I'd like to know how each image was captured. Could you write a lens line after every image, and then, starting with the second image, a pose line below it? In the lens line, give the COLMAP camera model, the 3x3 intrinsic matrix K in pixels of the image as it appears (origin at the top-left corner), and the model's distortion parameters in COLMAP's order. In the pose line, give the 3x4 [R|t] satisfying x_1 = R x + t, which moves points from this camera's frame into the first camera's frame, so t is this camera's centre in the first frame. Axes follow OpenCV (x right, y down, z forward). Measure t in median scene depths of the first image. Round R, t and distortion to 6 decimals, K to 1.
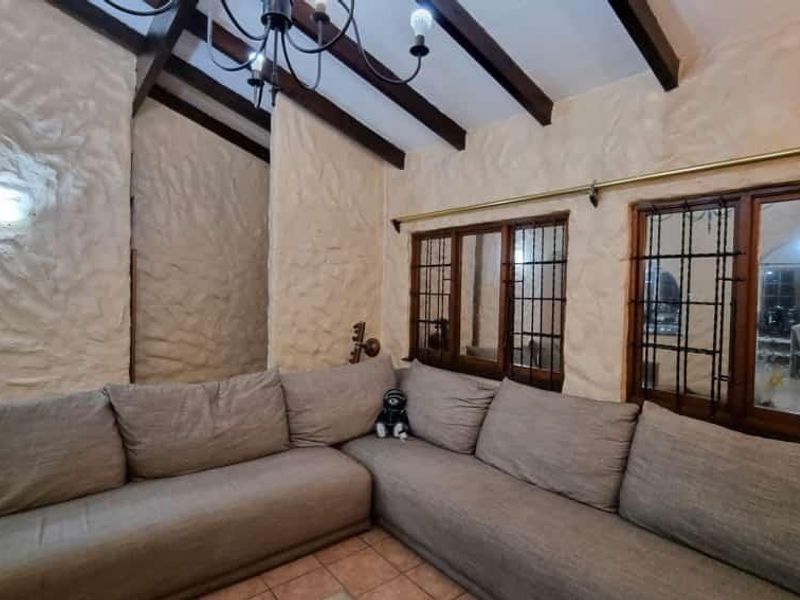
lens RADIAL K [[435.7, 0, 401.4], [0, 435.7, 298.3], [0, 0, 1]] dist [-0.001068, -0.000971]
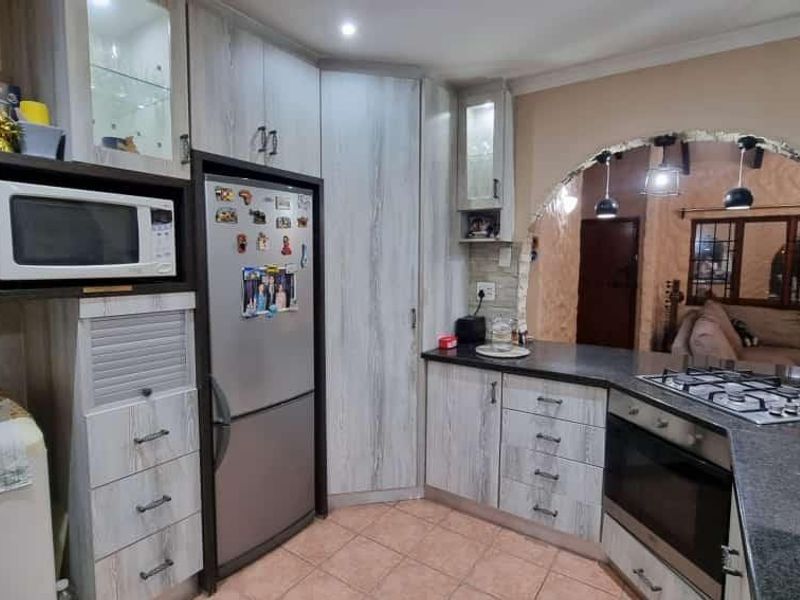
lens RADIAL K [[435.7, 0, 401.4], [0, 435.7, 298.3], [0, 0, 1]] dist [-0.001068, -0.000971]
pose [[0.958385, -0.041460, 0.282452, -1.663029], [0.021593, 0.997092, 0.073091, -0.013515], [-0.284661, -0.063950, 0.956493, -0.191428]]
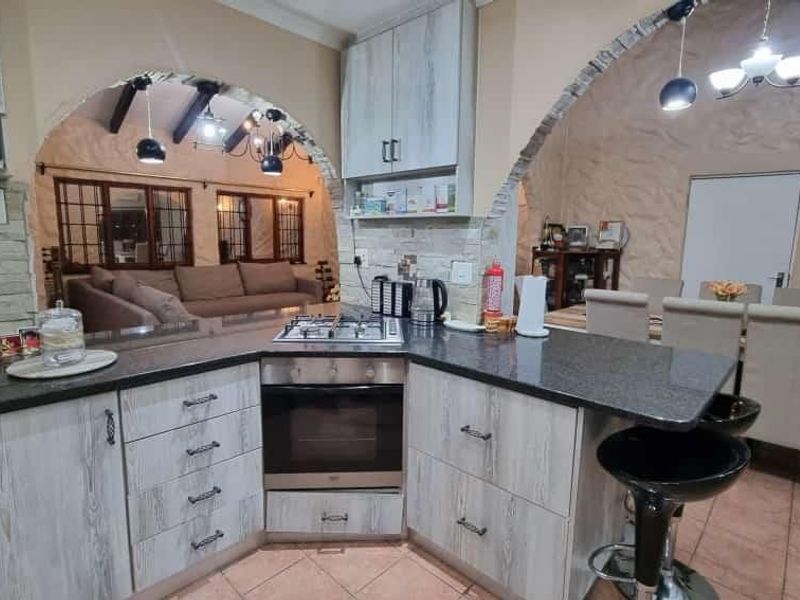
lens RADIAL K [[435.7, 0, 401.4], [0, 435.7, 298.3], [0, 0, 1]] dist [-0.001068, -0.000971]
pose [[-0.124013, -0.163560, 0.978708, -1.759049], [0.003404, 0.986246, 0.165251, -0.003900], [-0.992275, 0.023824, -0.121751, 0.167588]]
